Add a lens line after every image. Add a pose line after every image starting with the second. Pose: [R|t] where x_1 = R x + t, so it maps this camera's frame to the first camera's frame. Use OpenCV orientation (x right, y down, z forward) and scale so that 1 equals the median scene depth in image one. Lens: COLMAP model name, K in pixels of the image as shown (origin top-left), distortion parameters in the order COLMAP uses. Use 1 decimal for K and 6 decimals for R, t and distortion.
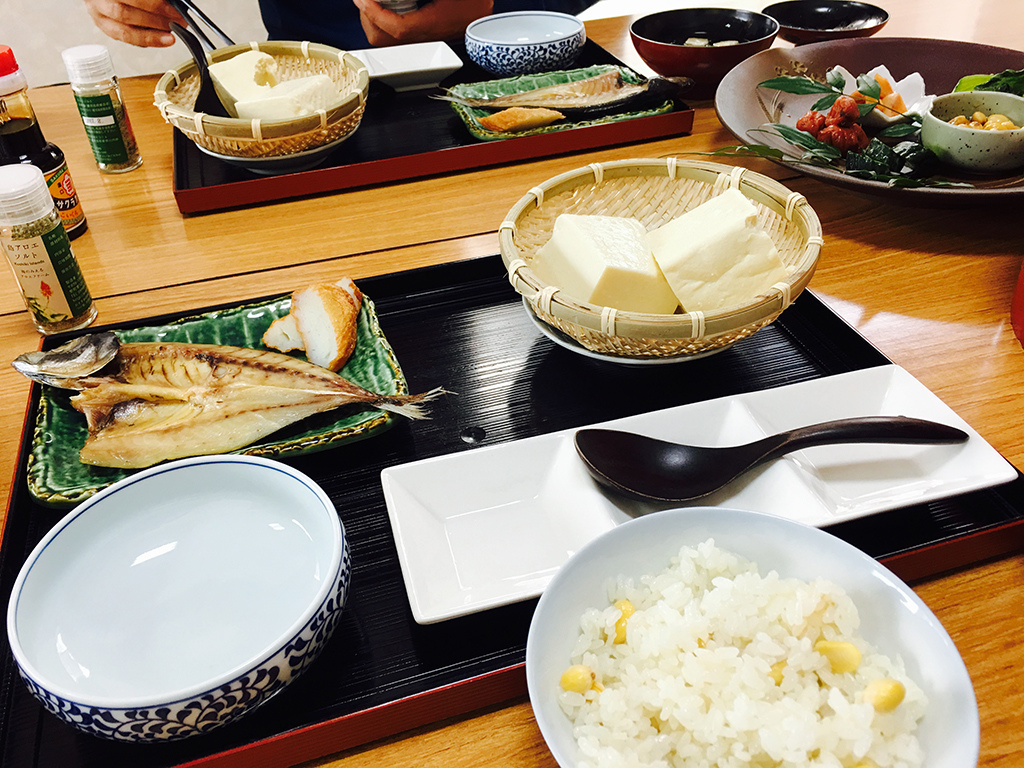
lens RADIAL K [[885.8, 0, 510.3], [0, 885.8, 377.7], [0, 0, 1]] dist [0.089063, -0.115983]
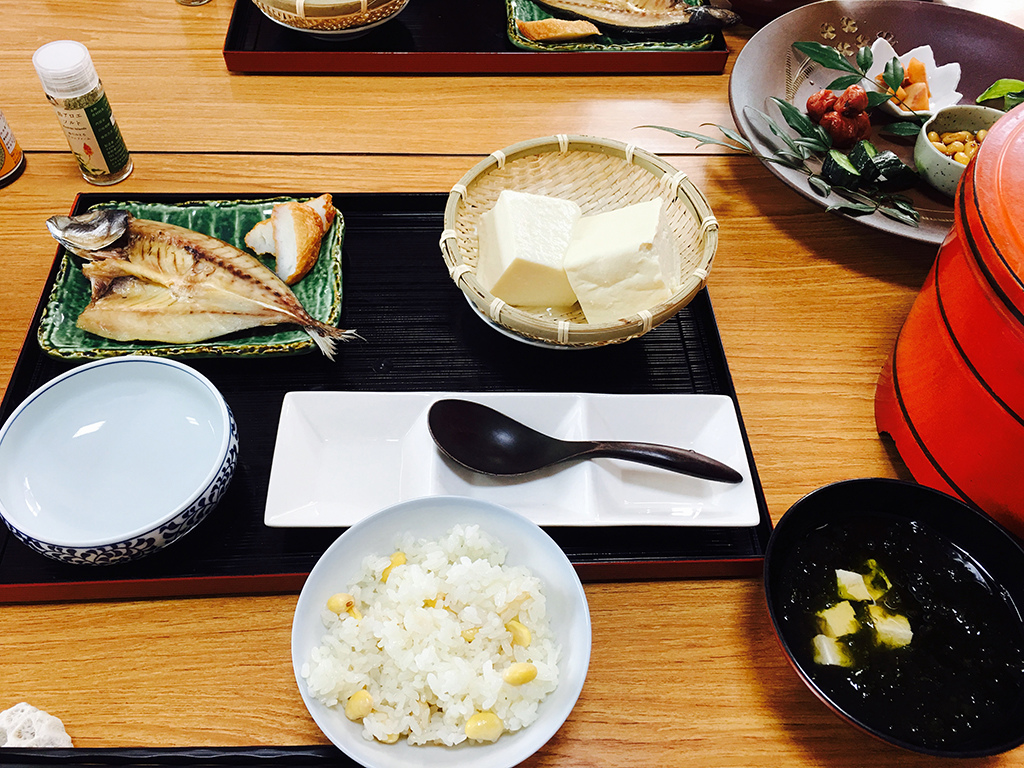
lens RADIAL K [[885.8, 0, 505.5], [0, 885.8, 383.1], [0, 0, 1]] dist [0.089063, -0.115983]
pose [[0.966882, 0.236743, -0.095349, 0.244113], [-0.204436, 0.942056, 0.265962, -0.274783], [0.152789, -0.237662, 0.959256, -0.163312]]
